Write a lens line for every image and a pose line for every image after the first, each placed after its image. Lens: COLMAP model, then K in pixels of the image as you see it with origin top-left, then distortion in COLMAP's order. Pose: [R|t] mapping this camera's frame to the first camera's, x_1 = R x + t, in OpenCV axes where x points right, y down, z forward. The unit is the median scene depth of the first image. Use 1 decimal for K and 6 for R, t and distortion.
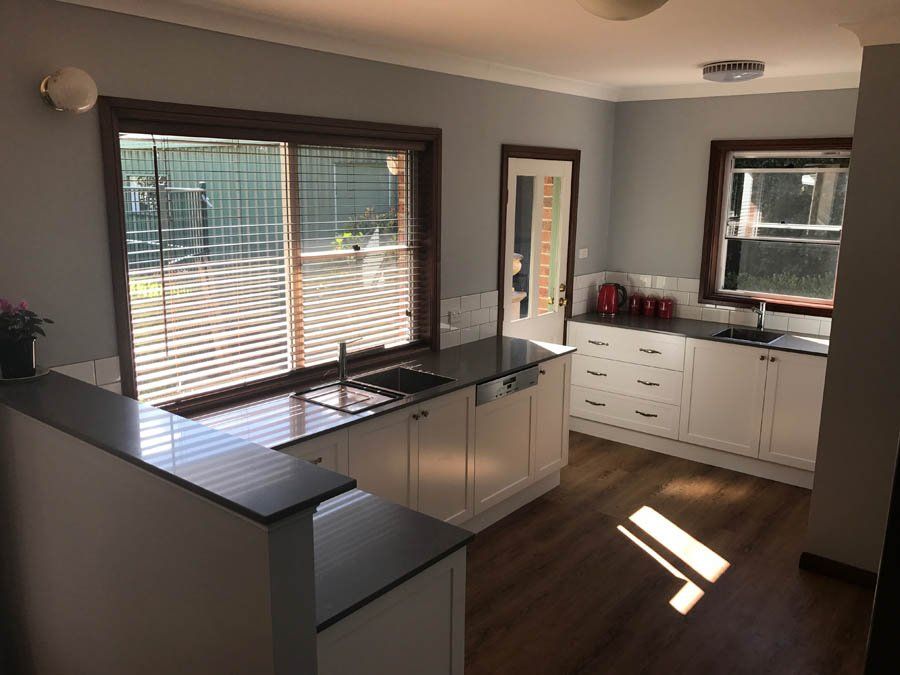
lens RADIAL K [[742.1, 0, 450.7], [0, 742.1, 336.7], [0, 0, 1]] dist [-0.000766, -0.001677]
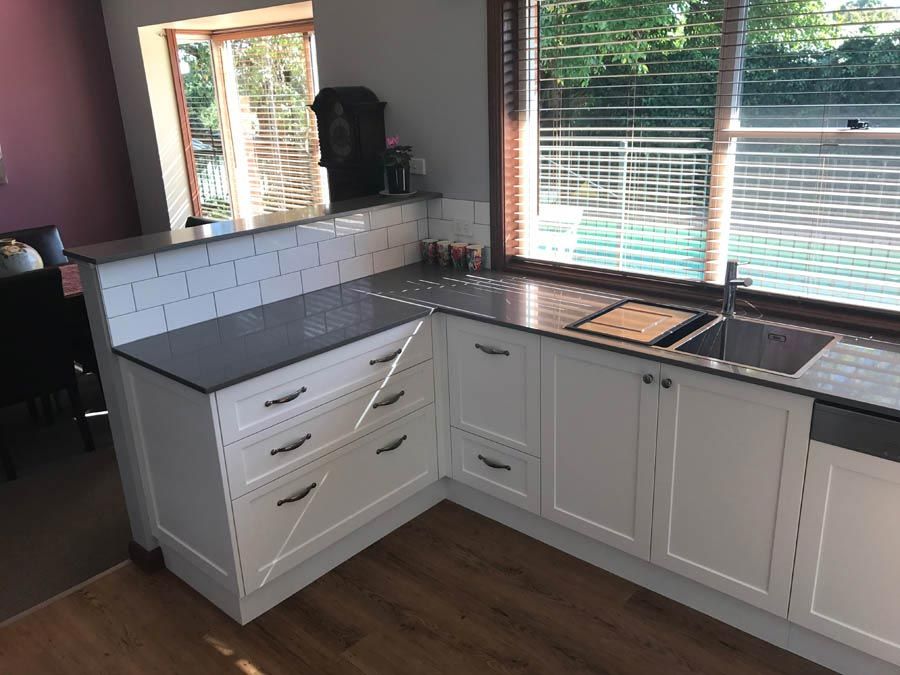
lens RADIAL K [[742.1, 0, 450.7], [0, 742.1, 336.7], [0, 0, 1]] dist [-0.000766, -0.001677]
pose [[-0.047825, 0.313054, -0.948530, 0.599332], [-0.165497, 0.934008, 0.316606, -0.113016], [0.985050, 0.172120, 0.007140, 0.810479]]
